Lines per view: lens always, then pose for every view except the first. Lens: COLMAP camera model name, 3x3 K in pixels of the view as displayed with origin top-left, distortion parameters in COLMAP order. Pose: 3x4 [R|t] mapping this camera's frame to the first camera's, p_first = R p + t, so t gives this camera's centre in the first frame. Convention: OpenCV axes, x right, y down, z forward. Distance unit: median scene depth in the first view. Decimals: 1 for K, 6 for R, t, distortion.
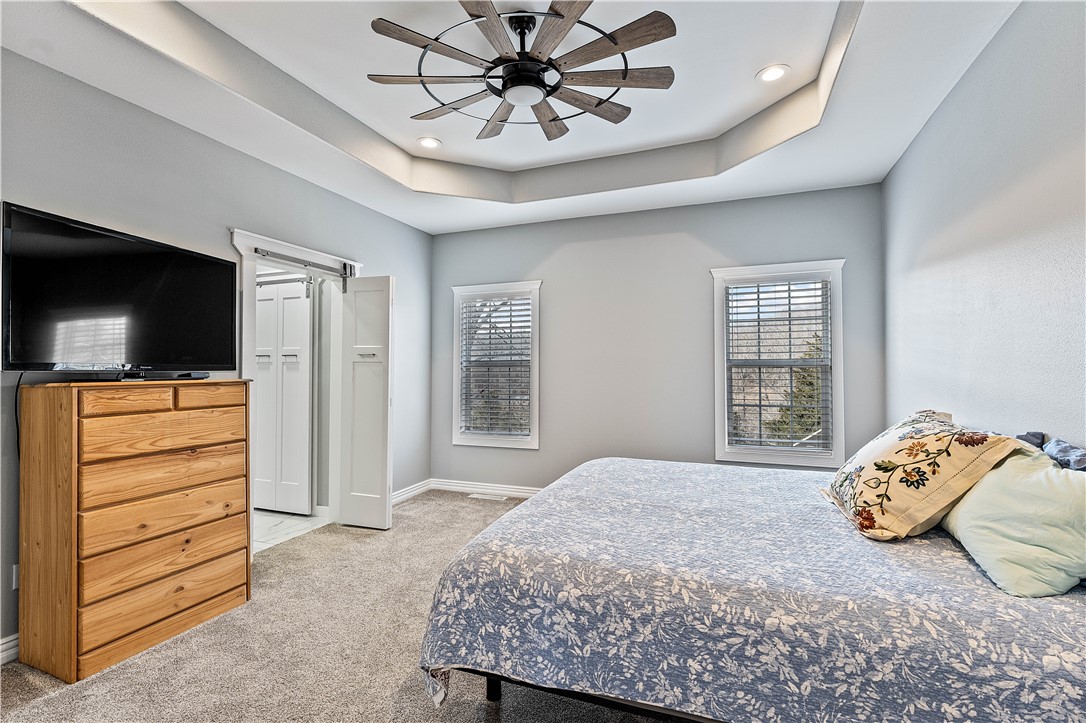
lens RADIAL K [[488.9, 0, 543.0], [0, 488.9, 361.5], [0, 0, 1]] dist [-0.003553, -0.000489]
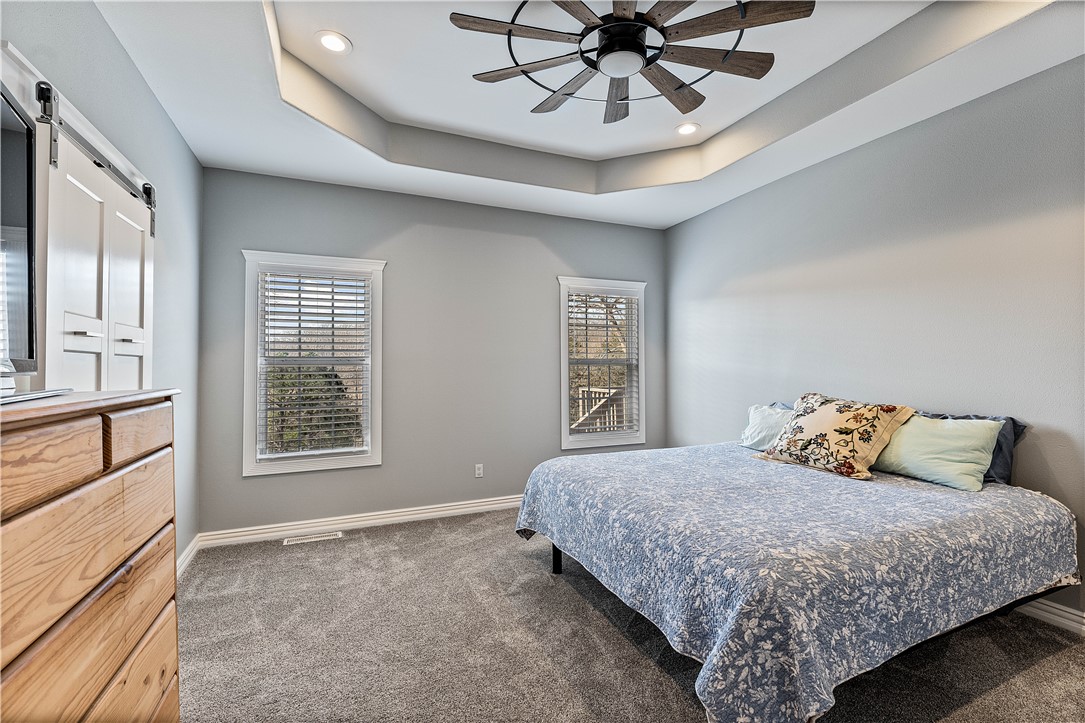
lens RADIAL K [[471.2, 0, 542.5], [0, 471.2, 361.5], [0, 0, 1]] dist [-0.003745, 0.000177]
pose [[0.712458, 0.006221, 0.701687, -1.063878], [-0.007347, 0.999972, -0.001405, 0.010835], [-0.701676, -0.004154, 0.712484, 0.680036]]
